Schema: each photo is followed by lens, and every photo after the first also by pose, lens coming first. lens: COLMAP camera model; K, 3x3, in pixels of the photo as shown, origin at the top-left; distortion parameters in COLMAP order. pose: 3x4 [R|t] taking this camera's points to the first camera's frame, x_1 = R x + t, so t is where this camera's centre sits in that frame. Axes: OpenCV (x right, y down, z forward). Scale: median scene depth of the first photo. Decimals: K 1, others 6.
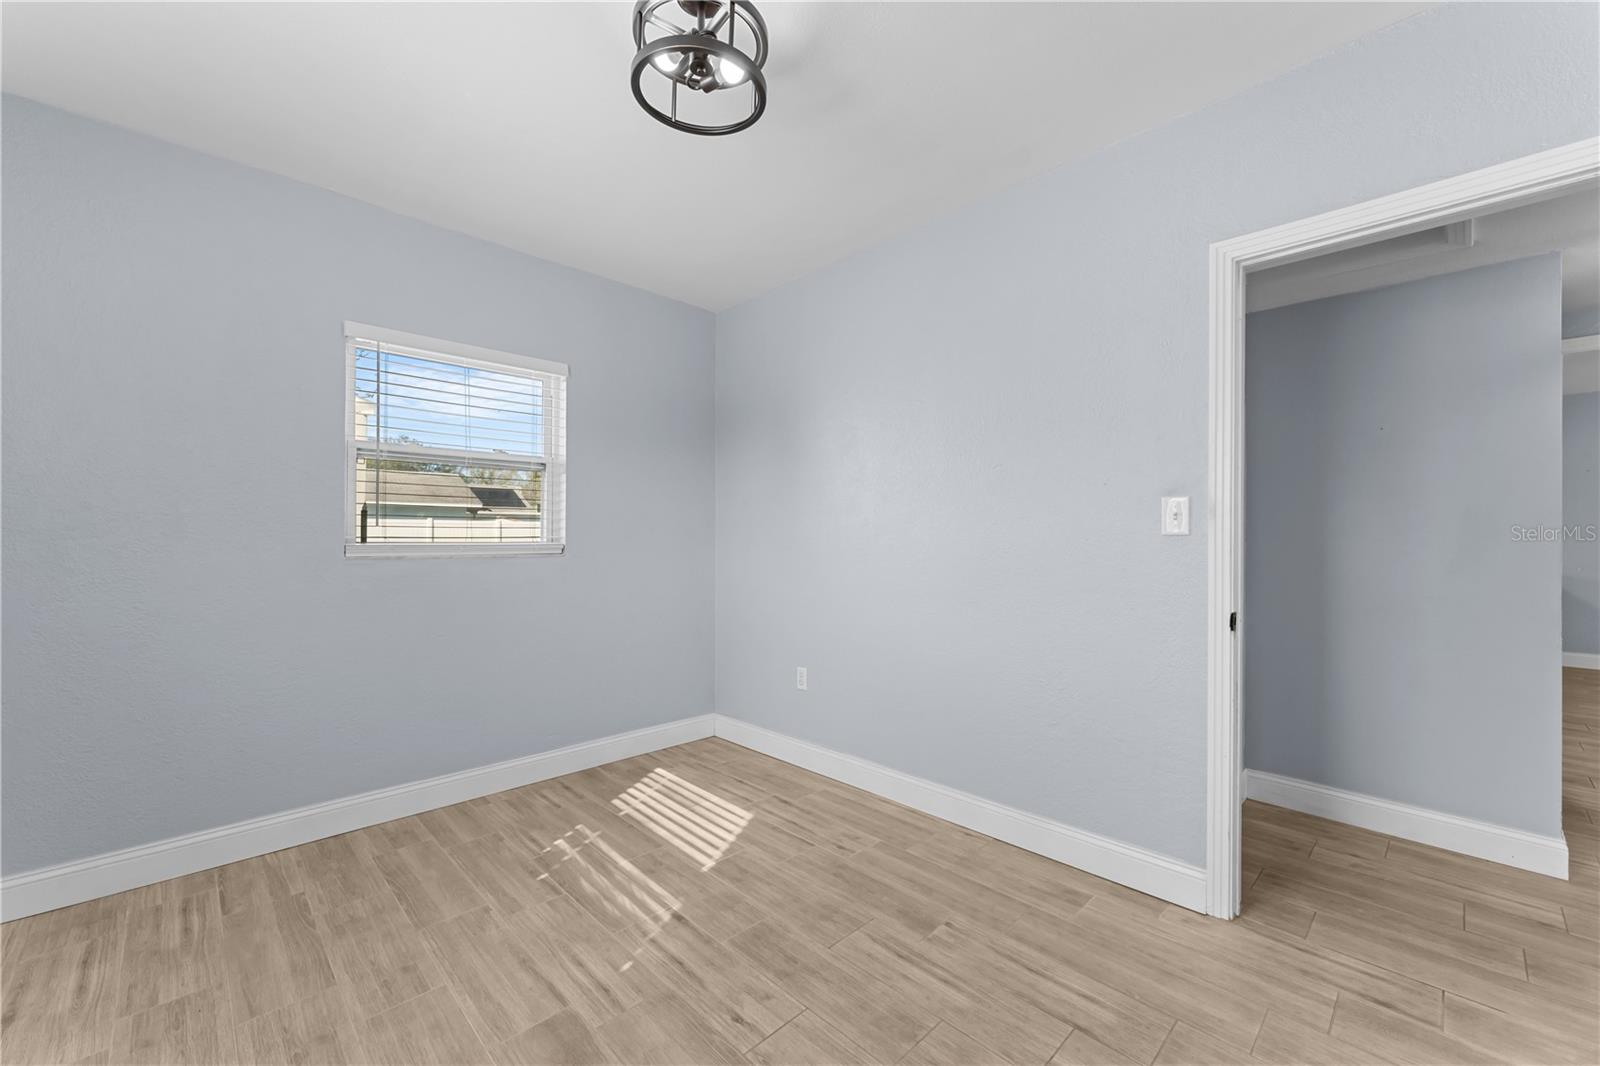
lens RADIAL K [[643.1, 0, 800.3], [0, 643.1, 528.5], [0, 0, 1]] dist [0.001529, 0.000309]
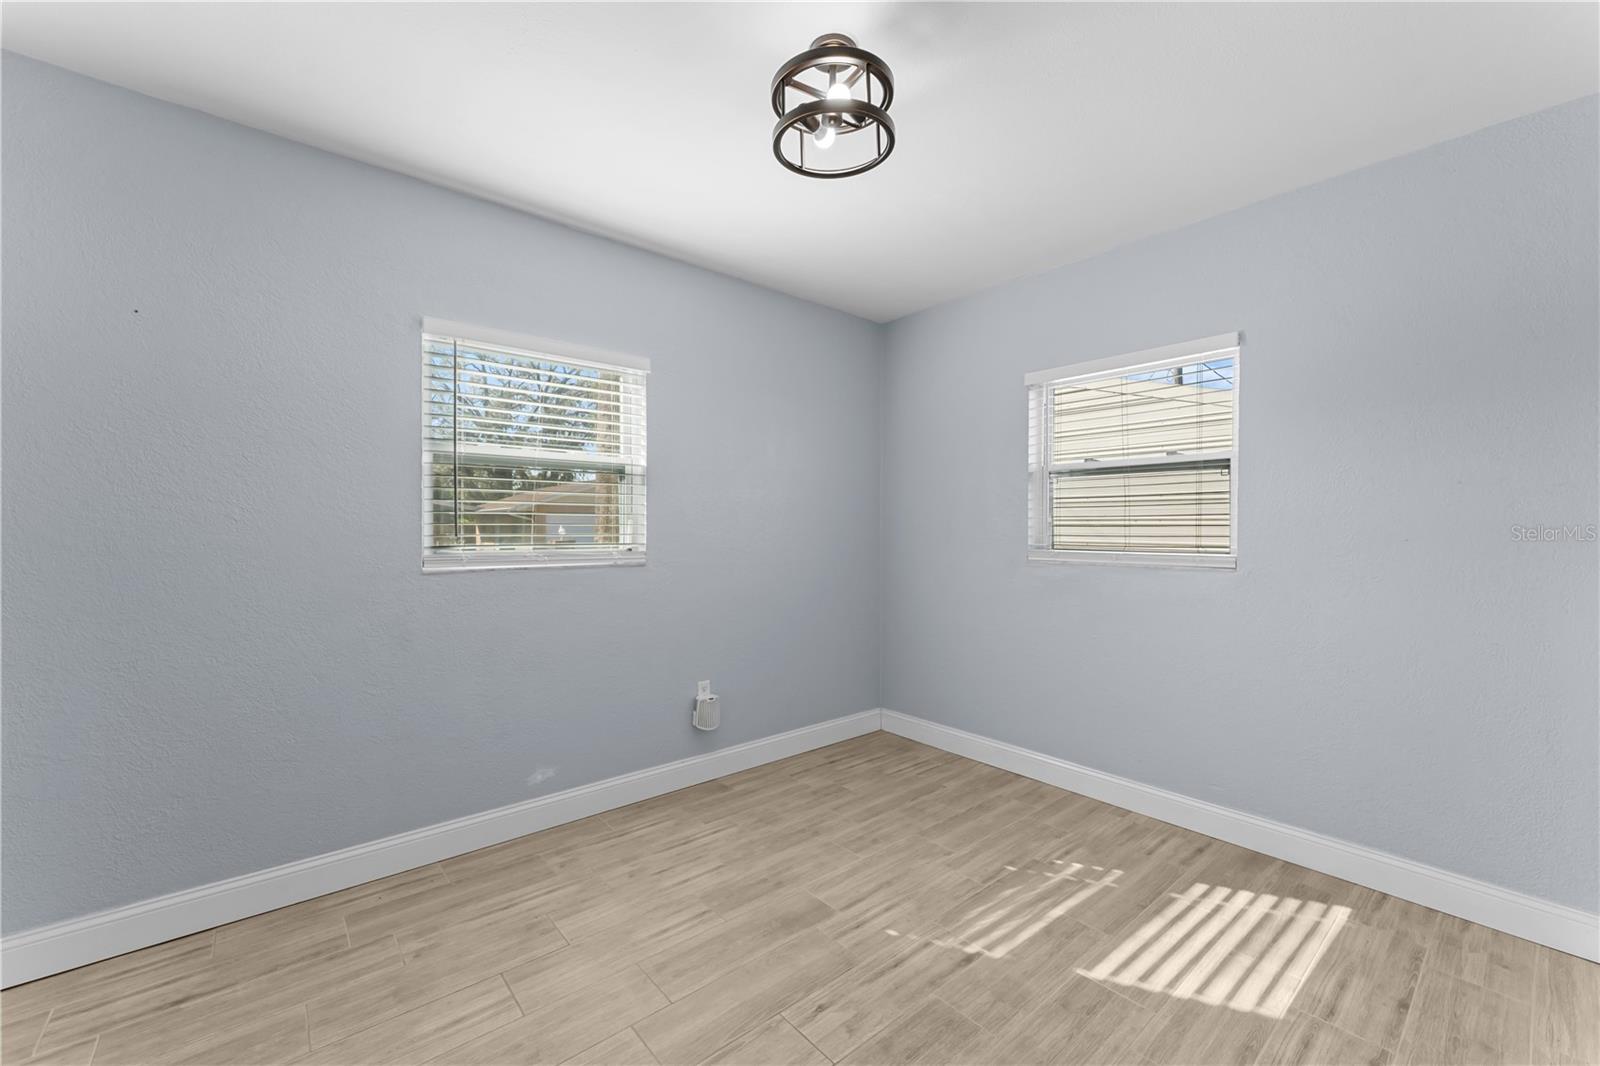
lens RADIAL K [[640.1, 0, 798.2], [0, 640.1, 533.9], [0, 0, 1]] dist [0.001374, 0.000440]
pose [[-0.070667, 0.000314, -0.997500, 0.680507], [0.006080, 0.999982, -0.000116, -0.011903], [0.997481, -0.006073, -0.070668, 0.742258]]
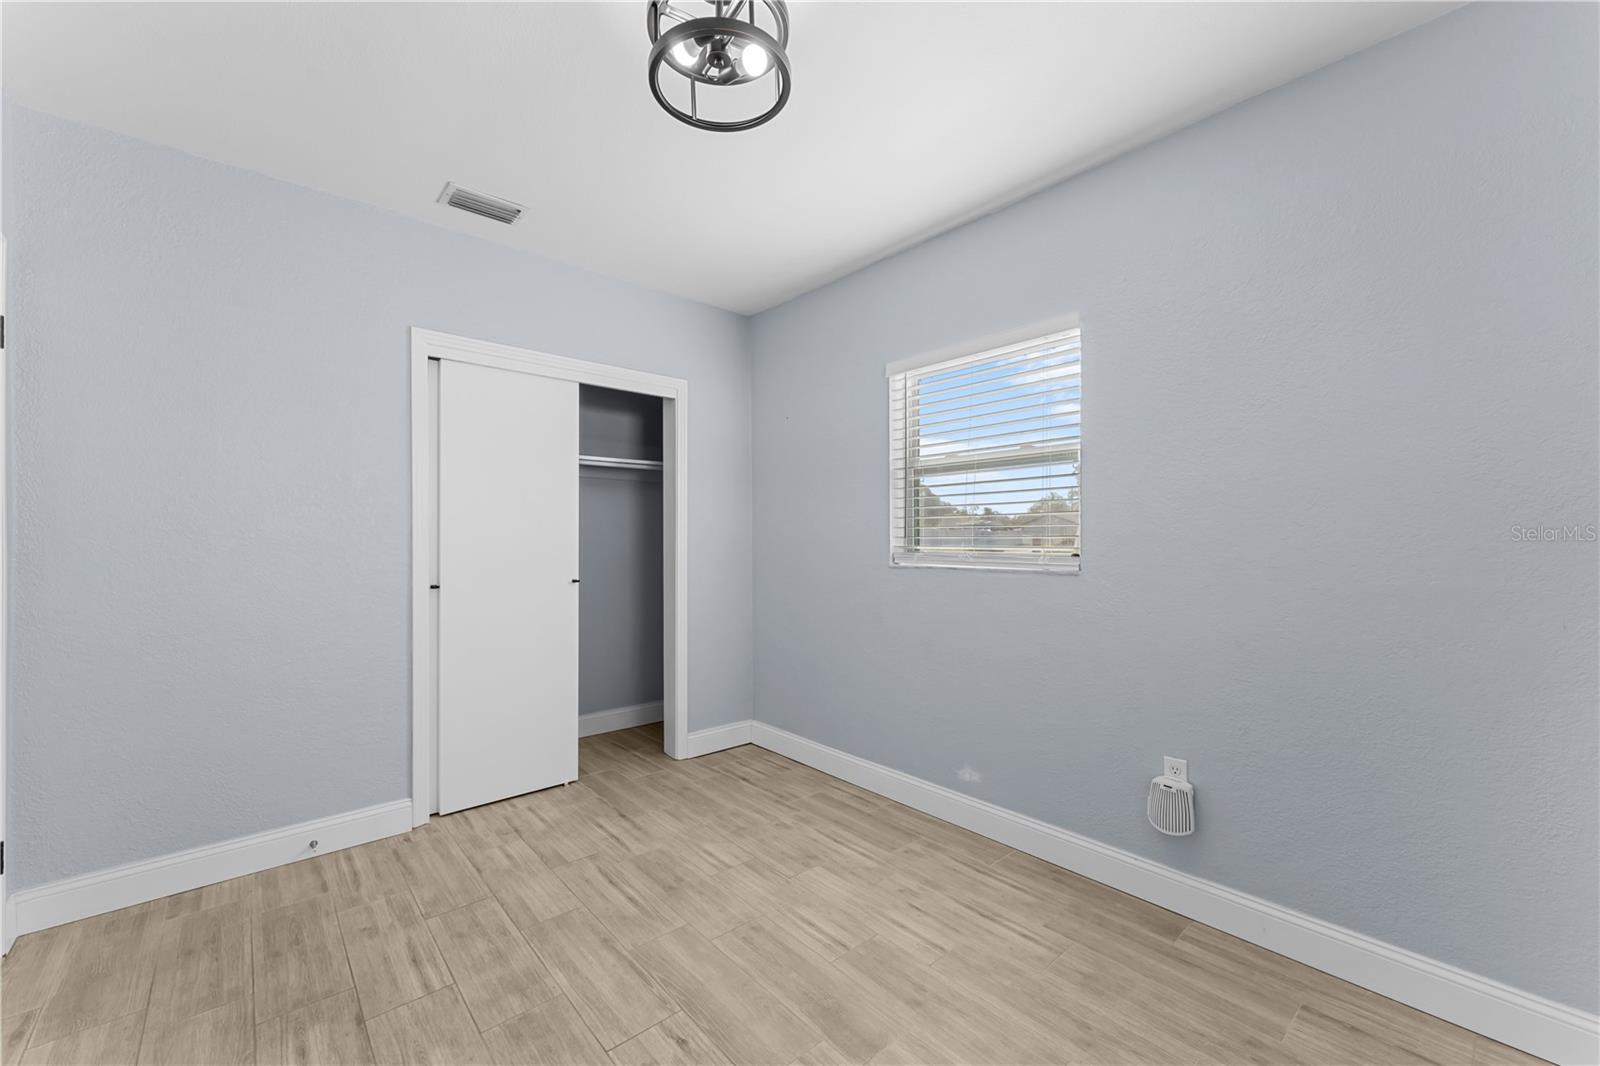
lens RADIAL K [[640.1, 0, 798.2], [0, 640.1, 533.9], [0, 0, 1]] dist [0.001374, 0.000440]
pose [[-0.998577, -0.000864, 0.053322, -0.233071], [-0.001374, 0.999954, -0.009525, -0.005563], [-0.053311, -0.009585, -0.998532, 1.410105]]
